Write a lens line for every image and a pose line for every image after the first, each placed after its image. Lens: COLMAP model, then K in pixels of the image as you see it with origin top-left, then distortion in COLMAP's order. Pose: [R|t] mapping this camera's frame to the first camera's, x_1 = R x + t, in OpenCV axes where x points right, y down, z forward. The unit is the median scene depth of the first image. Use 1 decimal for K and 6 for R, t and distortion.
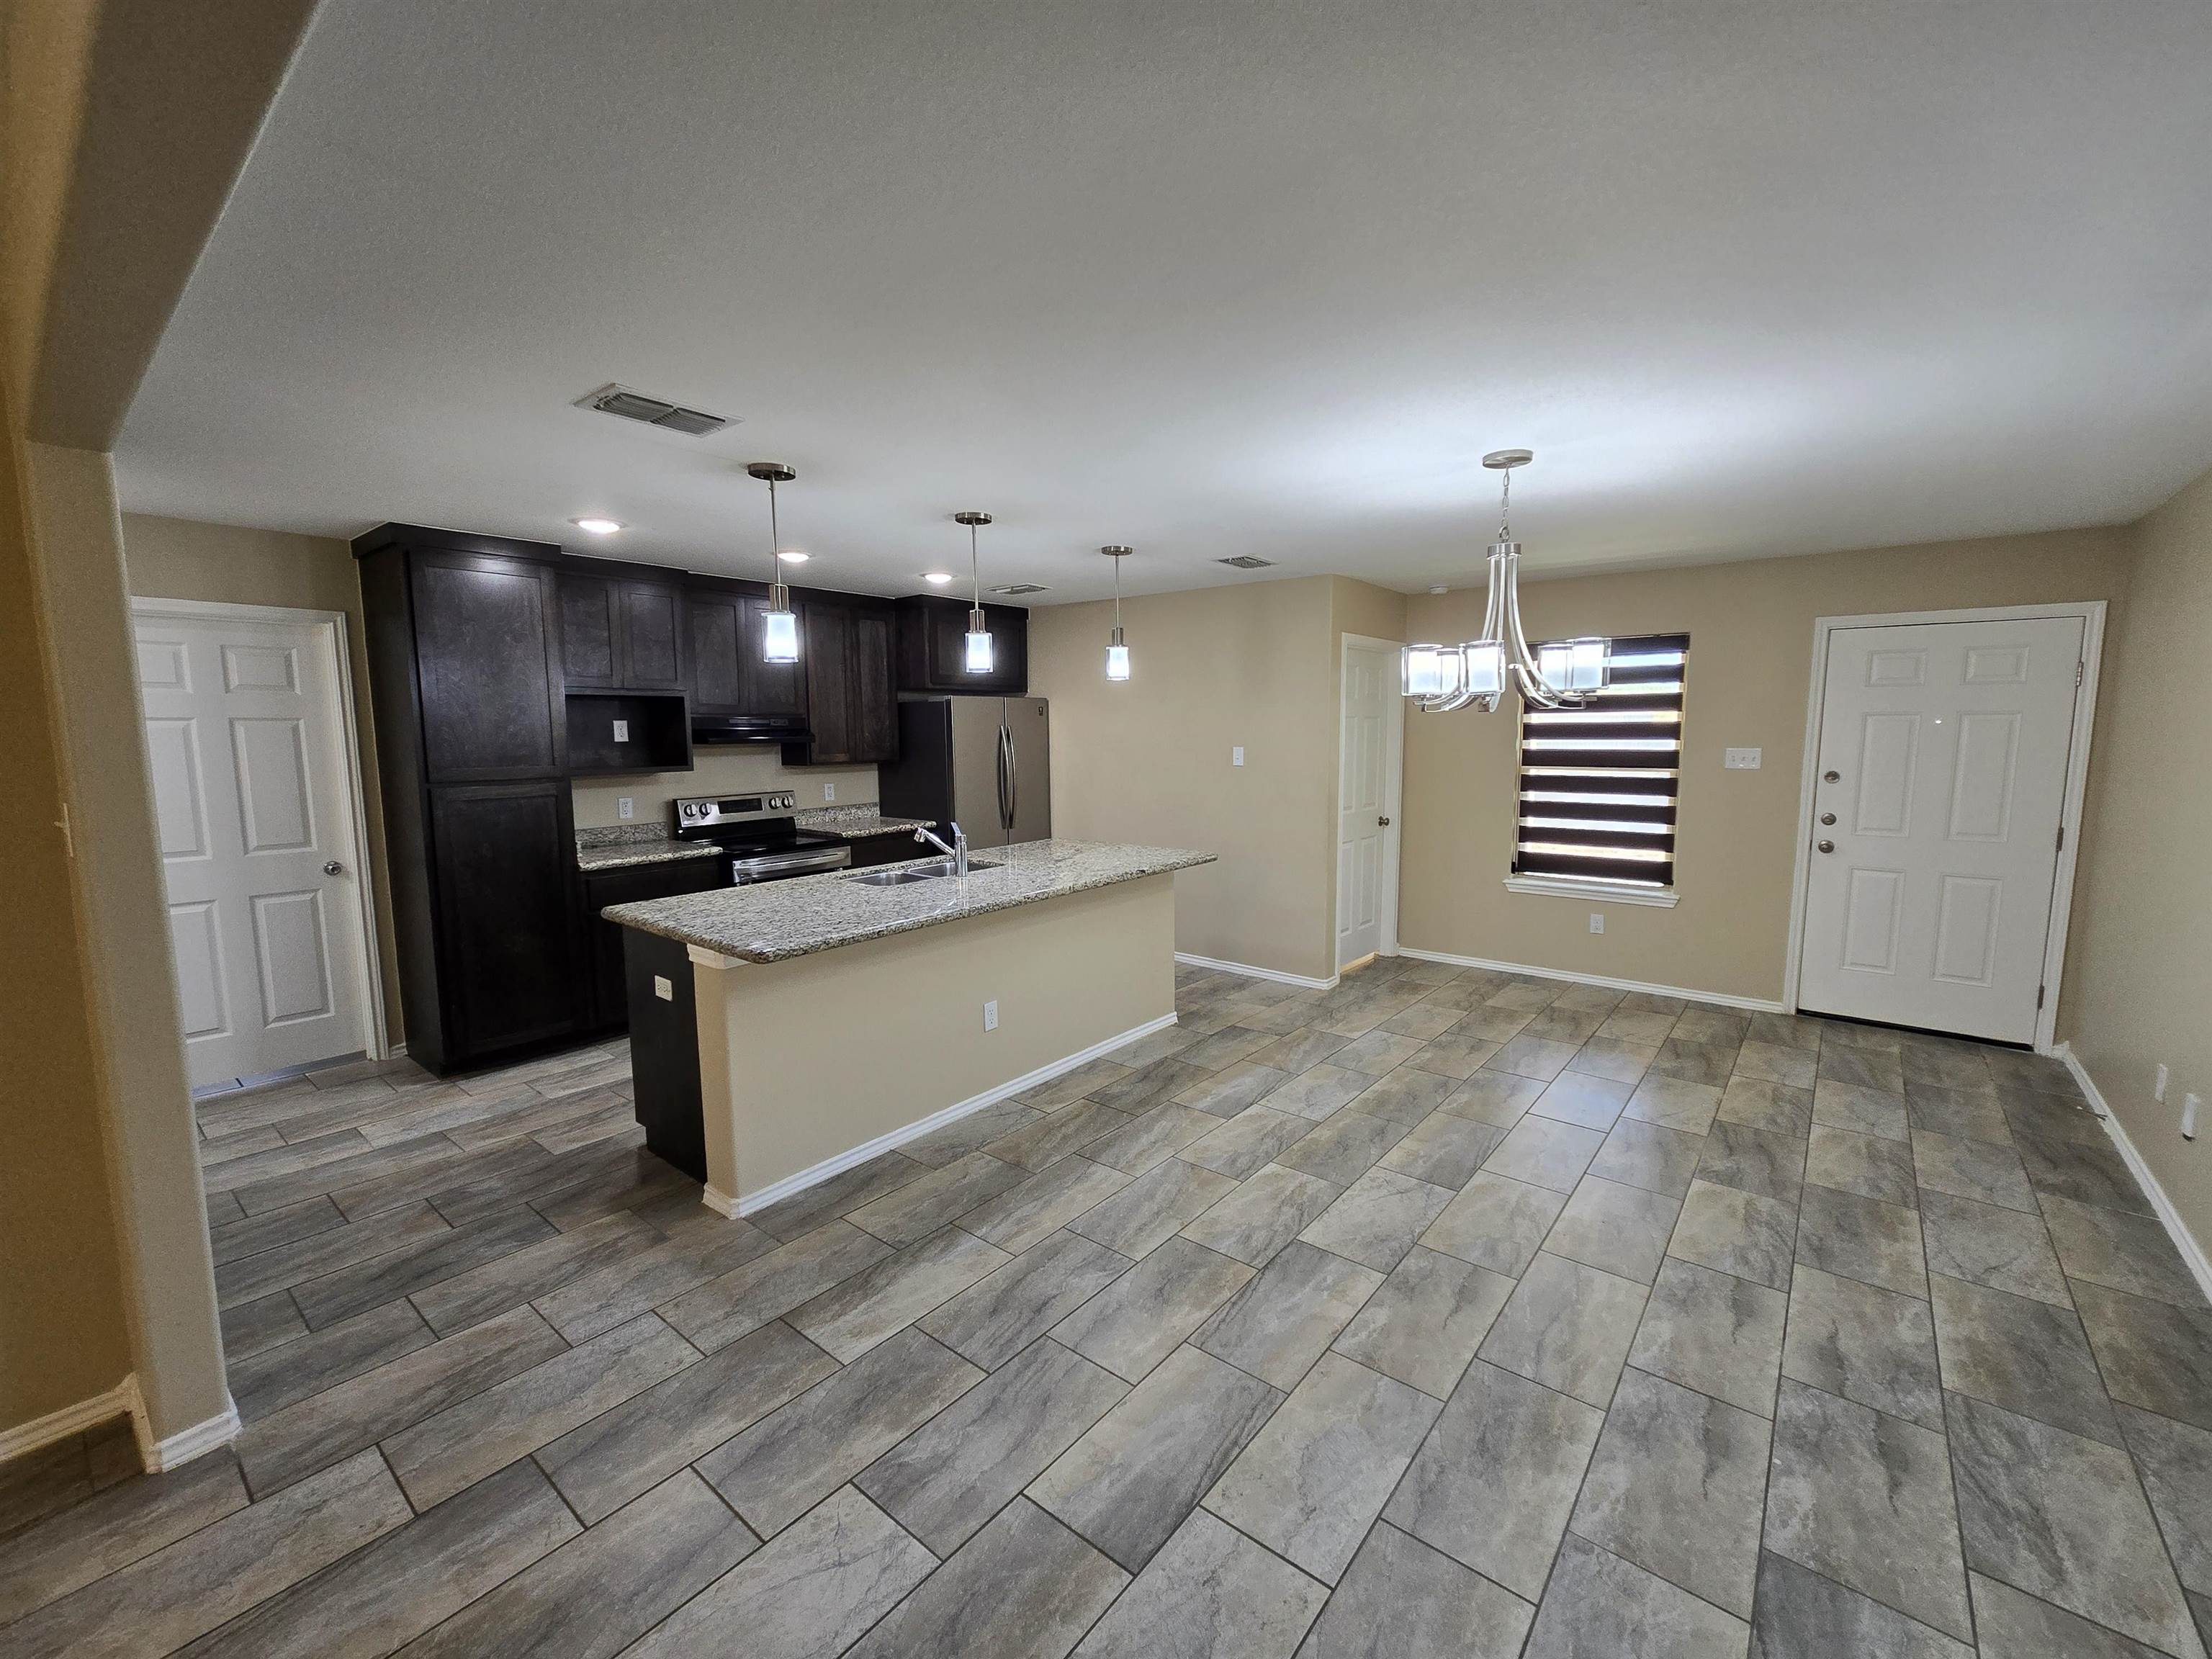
lens RADIAL K [[909.8, 0, 1117.2], [0, 909.8, 818.4], [0, 0, 1]] dist [-0.000634, 0.001013]
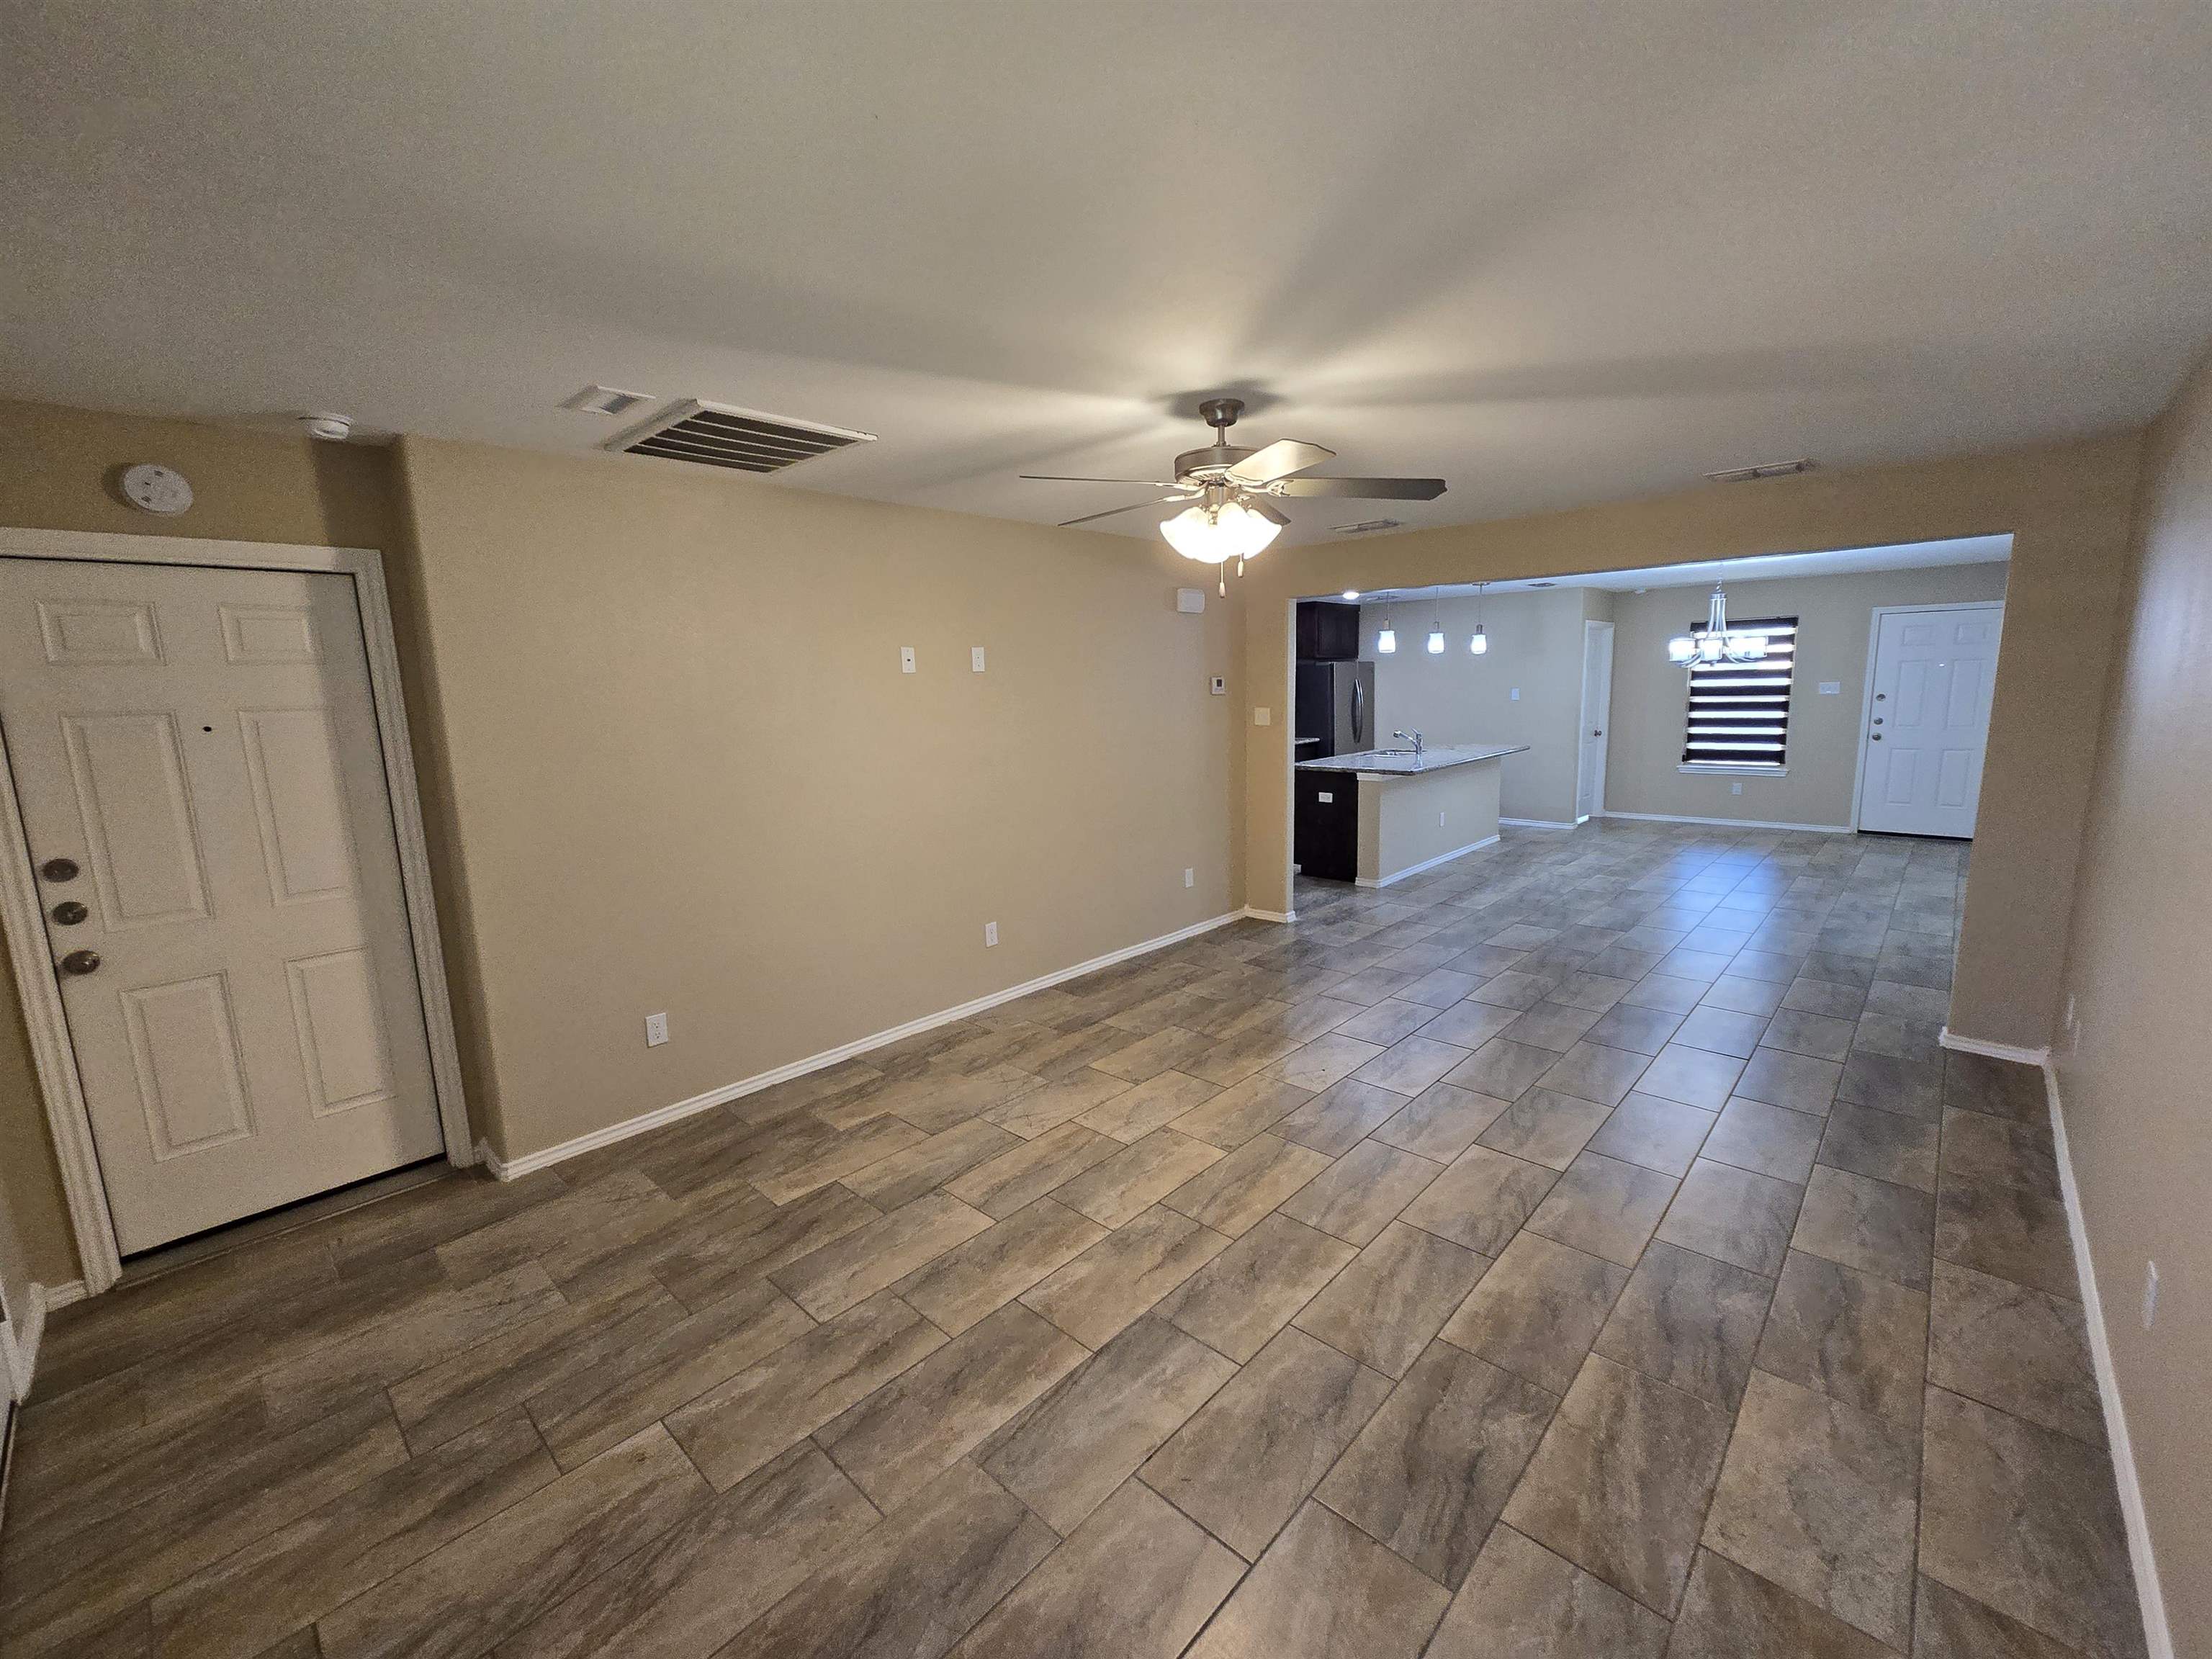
lens RADIAL K [[909.8, 0, 1117.2], [0, 909.8, 818.4], [0, 0, 1]] dist [-0.000634, 0.001013]
pose [[0.997602, -0.011853, -0.068184, -0.572038], [0.015210, 0.998687, 0.048927, 0.078880], [0.067515, -0.049847, 0.996472, -0.863825]]
